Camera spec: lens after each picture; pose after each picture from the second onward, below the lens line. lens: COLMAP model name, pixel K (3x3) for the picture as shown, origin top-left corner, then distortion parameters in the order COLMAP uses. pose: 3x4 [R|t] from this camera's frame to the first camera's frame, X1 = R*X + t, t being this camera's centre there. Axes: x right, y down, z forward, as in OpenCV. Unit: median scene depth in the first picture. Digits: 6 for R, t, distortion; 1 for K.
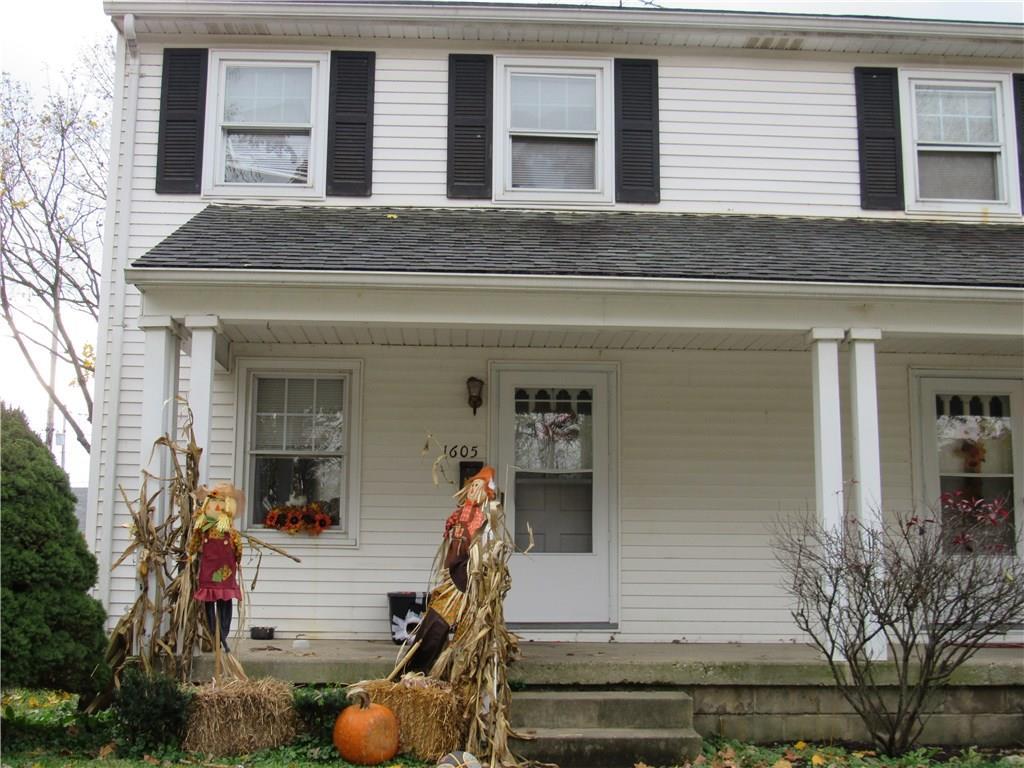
lens RADIAL K [[1243.5, 0, 506.9], [0, 1243.5, 385.3], [0, 0, 1]] dist [-0.057731, 0.000000]
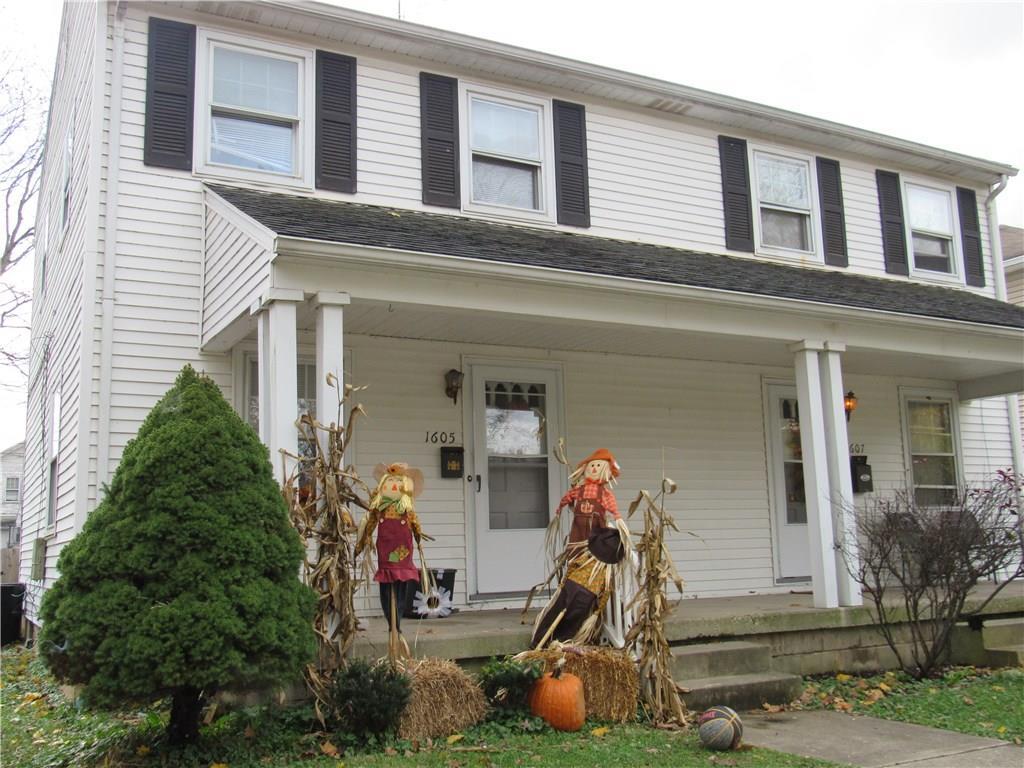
lens RADIAL K [[1032.1, 0, 515.1], [0, 1032.1, 383.4], [0, 0, 1]] dist [-0.034777, 0.000000]
pose [[0.901113, 0.036006, 0.432086, -0.369687], [-0.030615, 0.999342, -0.019429, 0.021529], [-0.432501, 0.004279, 0.901623, 0.160160]]
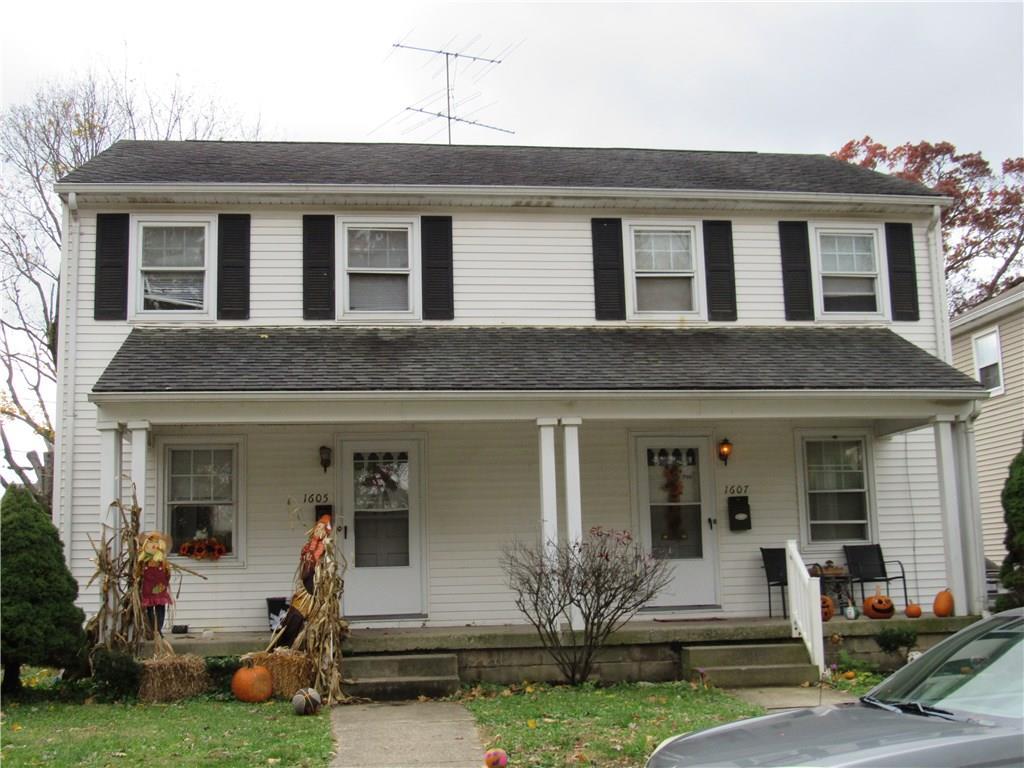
lens RADIAL K [[1243.5, 0, 506.4], [0, 1243.5, 385.9], [0, 0, 1]] dist [-0.057731, 0.000000]
pose [[0.995939, -0.021434, 0.087438, 0.058976], [0.021717, 0.999762, -0.002285, -0.068046], [-0.087368, 0.004175, 0.996167, -0.446947]]
